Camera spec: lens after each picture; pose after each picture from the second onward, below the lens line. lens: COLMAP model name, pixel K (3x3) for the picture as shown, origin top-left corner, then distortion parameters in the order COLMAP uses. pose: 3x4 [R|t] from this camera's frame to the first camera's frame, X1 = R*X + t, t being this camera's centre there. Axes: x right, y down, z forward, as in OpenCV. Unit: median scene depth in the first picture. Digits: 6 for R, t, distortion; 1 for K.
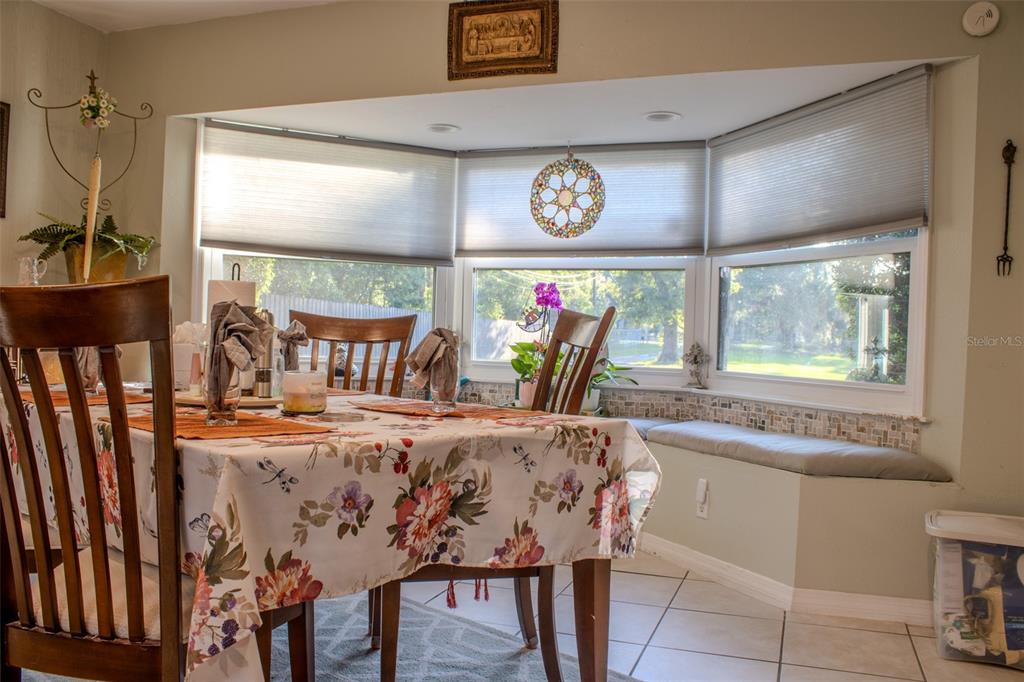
lens RADIAL K [[847.8, 0, 512.0], [0, 847.8, 341.0], [0, 0, 1]] dist [-0.160569, 0.140833]
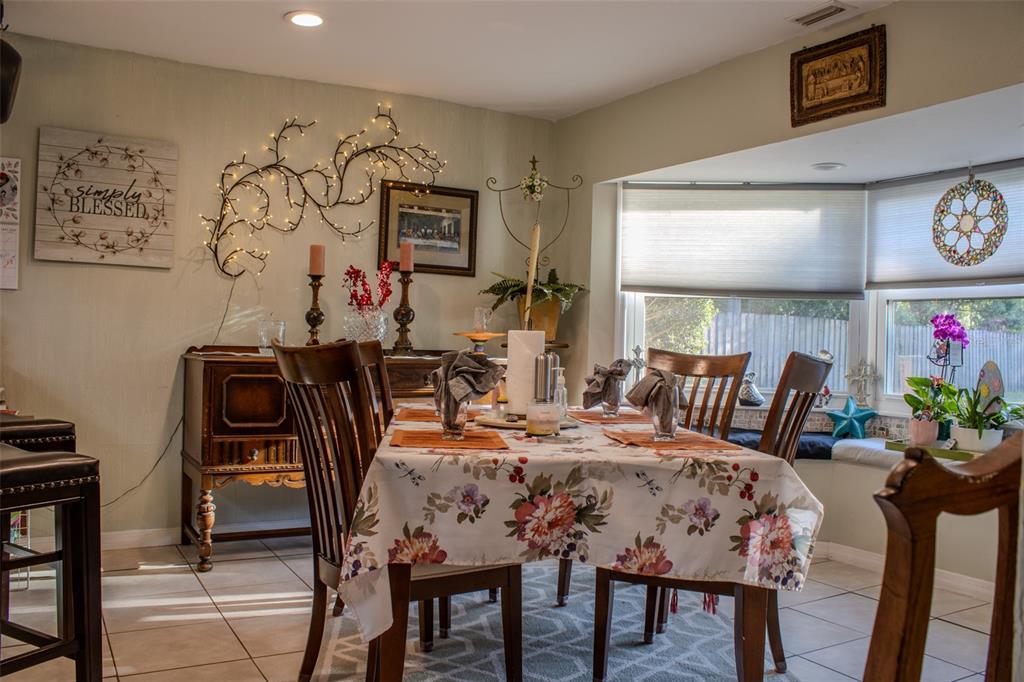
lens RADIAL K [[847.8, 0, 512.0], [0, 847.8, 341.0], [0, 0, 1]] dist [-0.160569, 0.140833]
pose [[0.768098, -0.008427, -0.640277, 0.536682], [-0.009343, 0.999659, -0.024364, -0.025987], [0.640264, 0.024696, 0.767758, -0.028491]]
